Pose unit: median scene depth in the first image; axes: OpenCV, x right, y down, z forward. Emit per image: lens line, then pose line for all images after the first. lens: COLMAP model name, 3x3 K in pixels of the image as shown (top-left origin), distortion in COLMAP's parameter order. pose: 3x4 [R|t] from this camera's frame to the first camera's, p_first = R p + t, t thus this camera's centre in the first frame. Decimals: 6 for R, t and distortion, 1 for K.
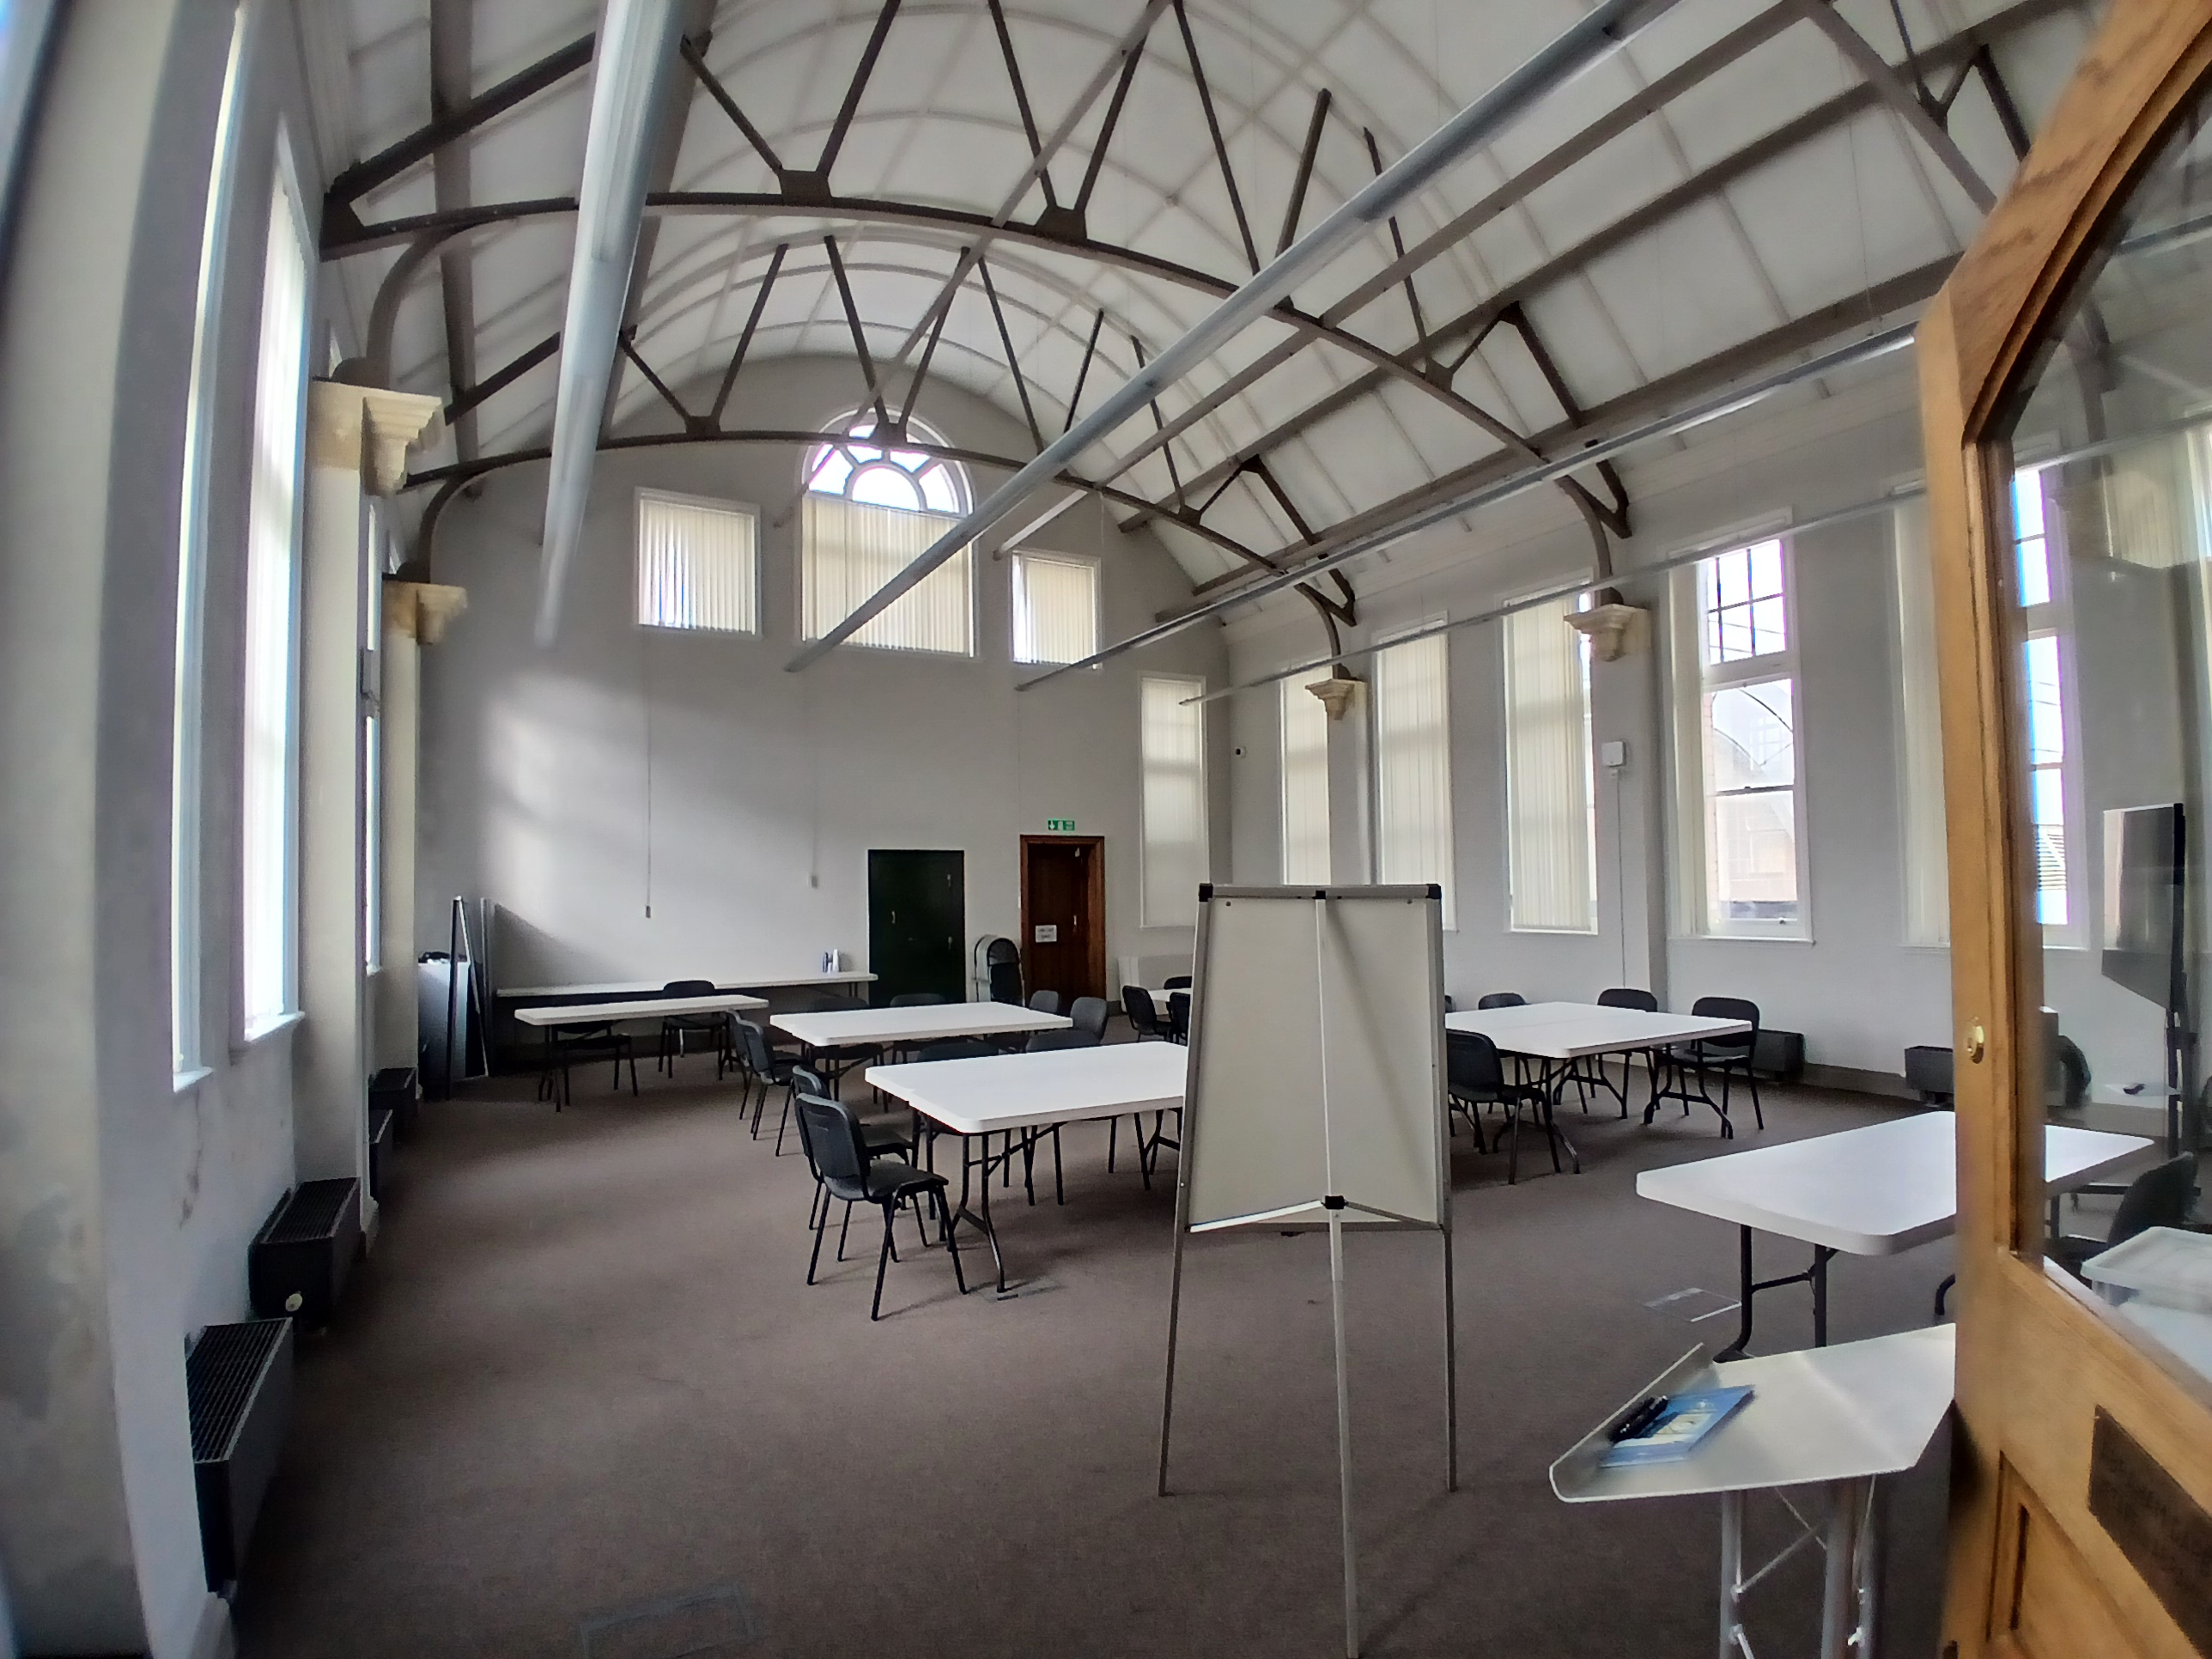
lens RADIAL K [[1092.6, 0, 1097.6], [0, 1092.6, 845.2], [0, 0, 1]] dist [0.060919, -0.000229]
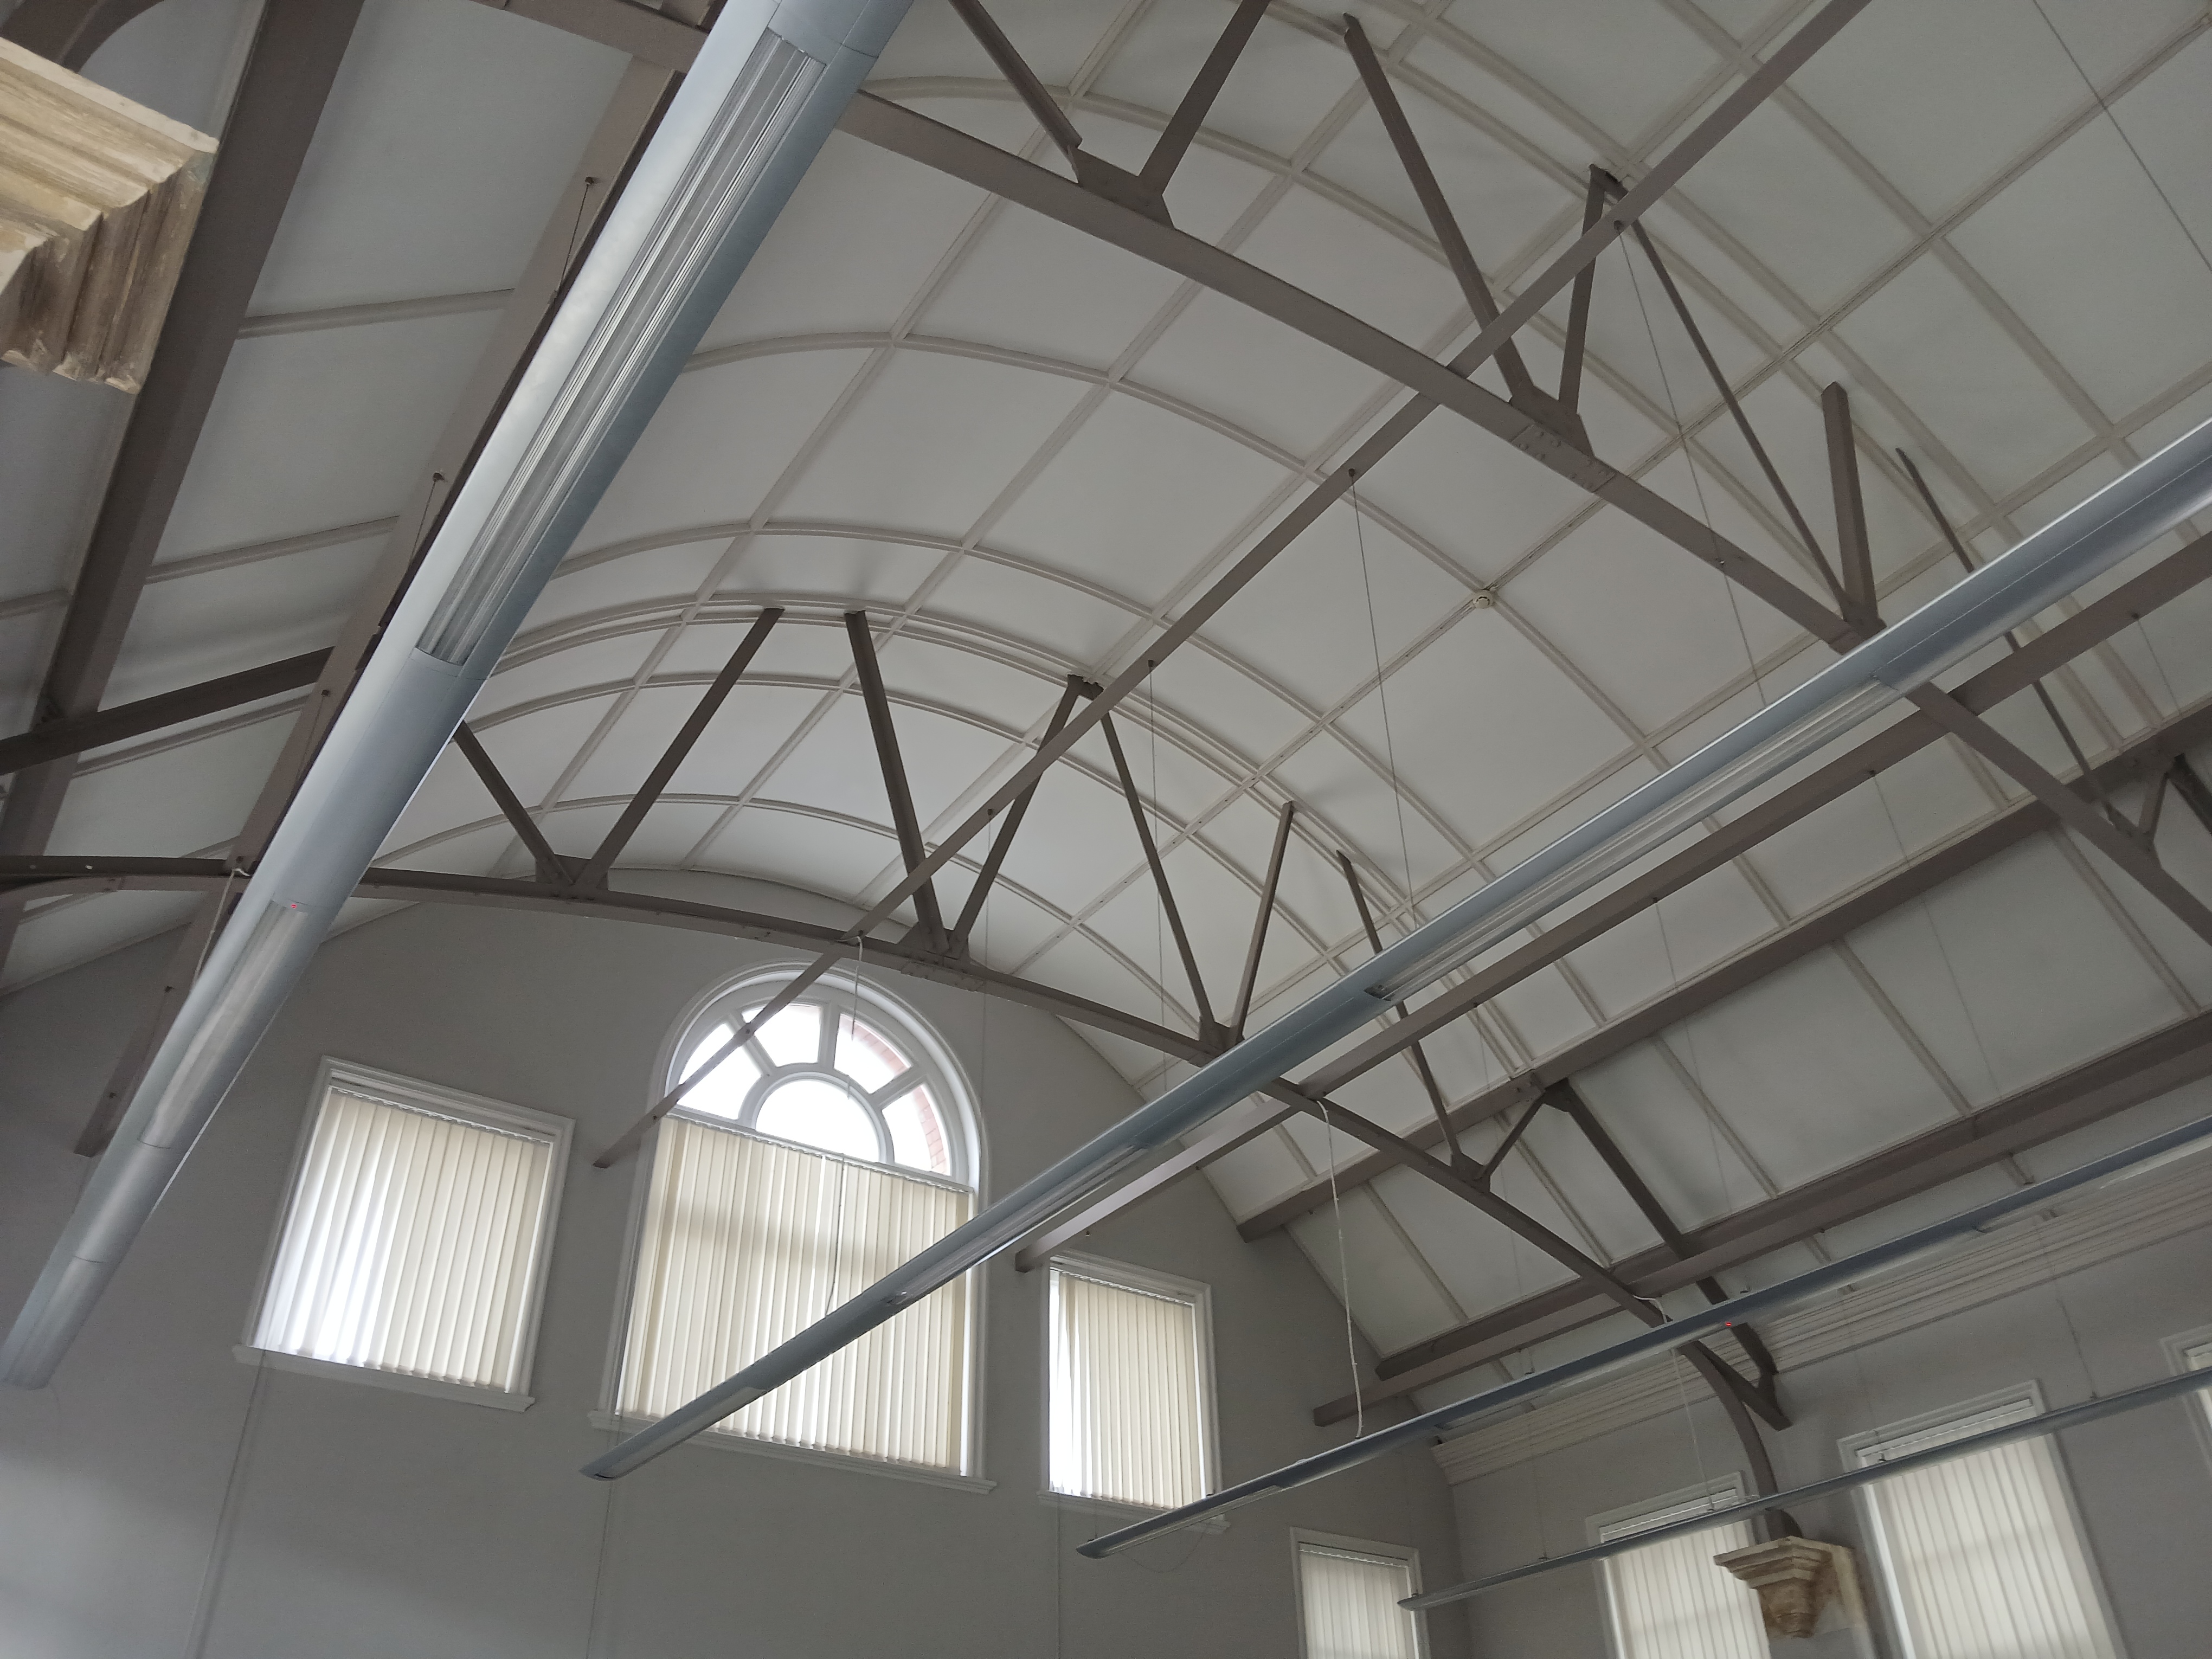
lens RADIAL K [[1743.9, 0, 1074.4], [0, 1743.9, 837.4], [0, 0, 1]] dist [-0.005002, -0.010991]
pose [[0.995103, 0.060903, 0.077857, -0.144743], [-0.006843, 0.828198, -0.560393, 0.013406], [-0.098611, 0.557116, 0.824559, 0.260032]]
